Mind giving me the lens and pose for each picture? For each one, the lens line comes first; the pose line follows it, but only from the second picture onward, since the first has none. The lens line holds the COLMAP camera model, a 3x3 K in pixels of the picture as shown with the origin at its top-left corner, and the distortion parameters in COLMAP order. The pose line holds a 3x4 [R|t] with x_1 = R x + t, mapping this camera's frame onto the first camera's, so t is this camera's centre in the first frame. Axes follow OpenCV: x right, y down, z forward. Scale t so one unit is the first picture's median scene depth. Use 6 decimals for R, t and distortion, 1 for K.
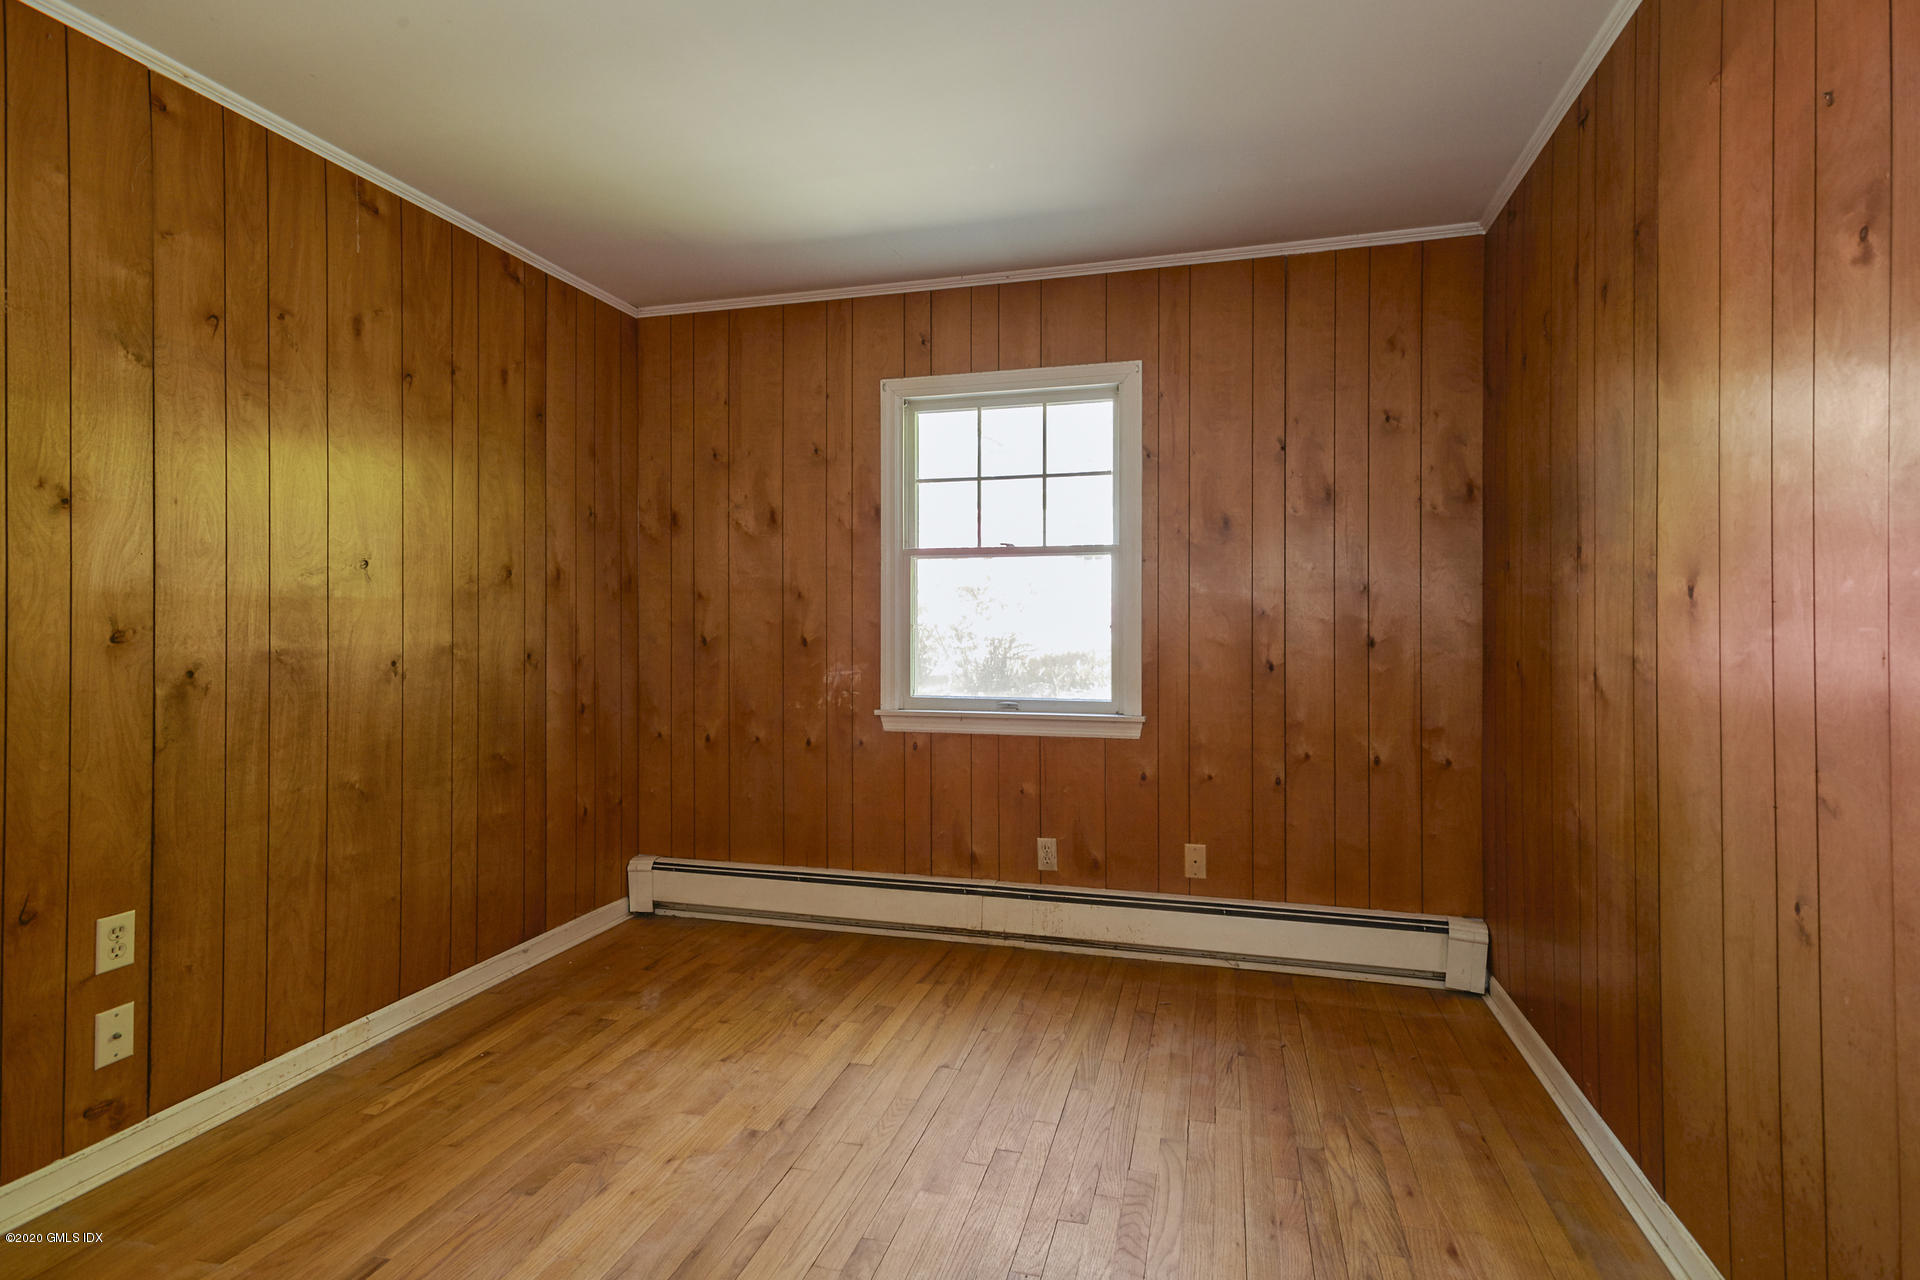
lens RADIAL K [[935.5, 0, 964.8], [0, 935.5, 625.3], [0, 0, 1]] dist [0.017624, 0.000547]
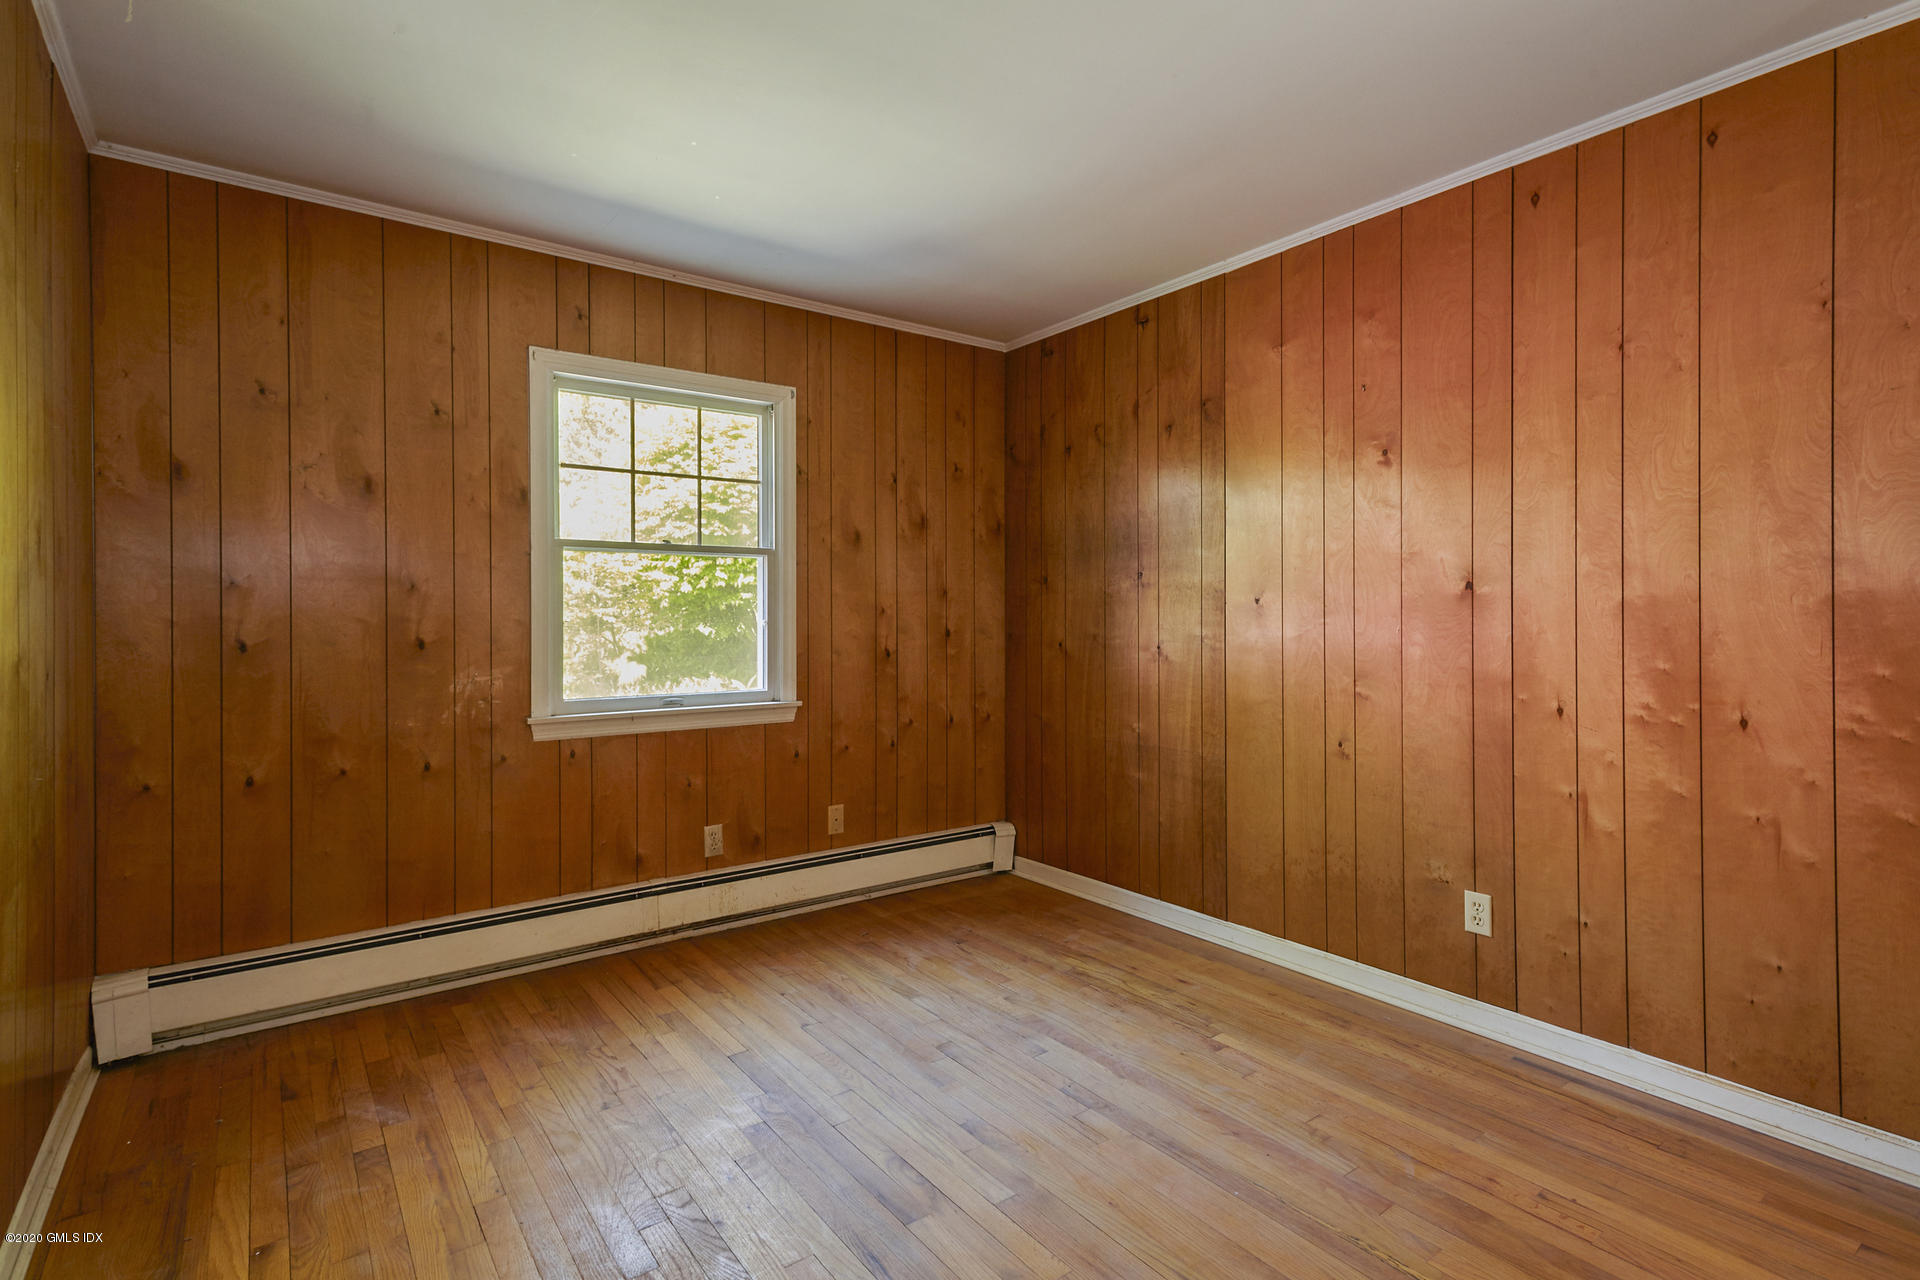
lens RADIAL K [[935.5, 0, 959.7], [0, 935.5, 630.4], [0, 0, 1]] dist [0.017624, 0.000547]
pose [[0.621598, -0.012992, 0.783229, -0.584914], [0.007211, 0.999915, 0.010863, 0.000143], [-0.783304, -0.001104, 0.621638, 0.139613]]
